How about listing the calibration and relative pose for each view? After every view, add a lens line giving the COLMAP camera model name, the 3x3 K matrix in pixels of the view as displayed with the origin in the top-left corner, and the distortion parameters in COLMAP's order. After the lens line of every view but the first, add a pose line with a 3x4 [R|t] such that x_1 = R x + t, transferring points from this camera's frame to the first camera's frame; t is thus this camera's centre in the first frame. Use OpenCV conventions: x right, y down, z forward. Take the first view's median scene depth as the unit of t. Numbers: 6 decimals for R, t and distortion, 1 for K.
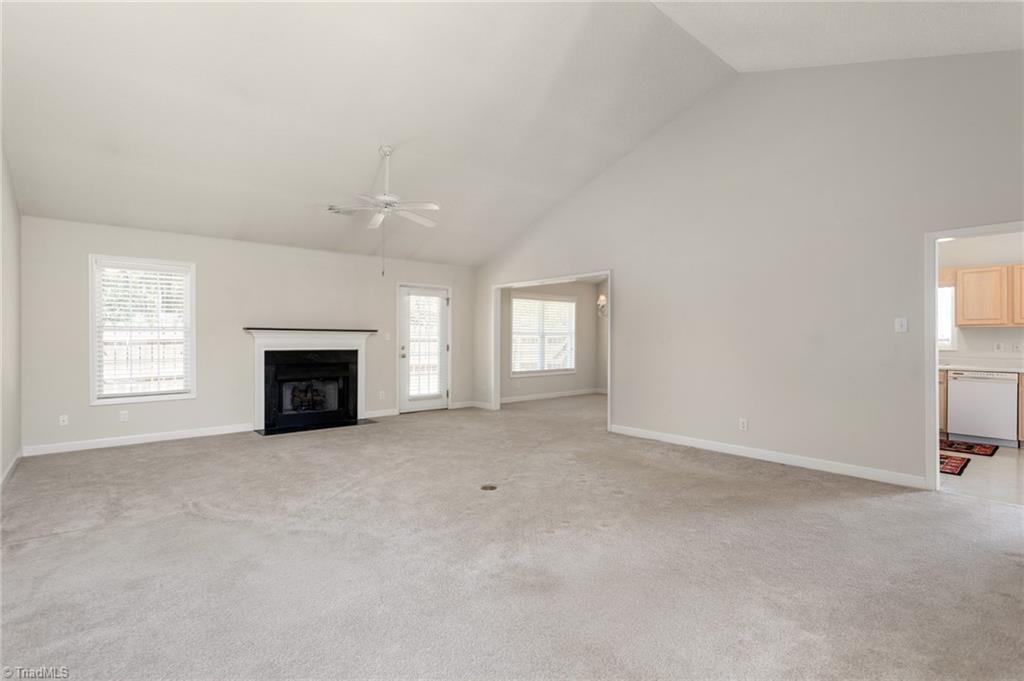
lens RADIAL K [[486.7, 0, 505.6], [0, 486.7, 341.2], [0, 0, 1]] dist [0.000222, 0.001425]
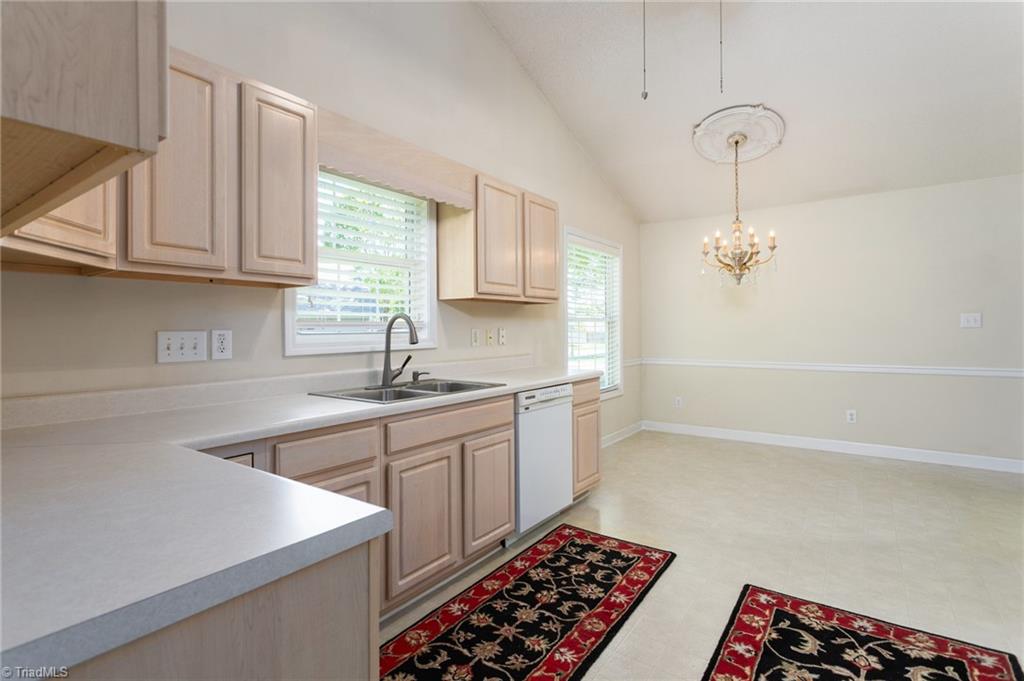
lens RADIAL K [[486.7, 0, 509.7], [0, 486.7, 326.9], [0, 0, 1]] dist [0.000222, 0.001425]
pose [[-0.227486, 0.001472, 0.973780, 0.470254], [0.010450, 0.999945, 0.000929, -0.000430], [-0.973725, 0.010387, -0.227489, 1.086552]]
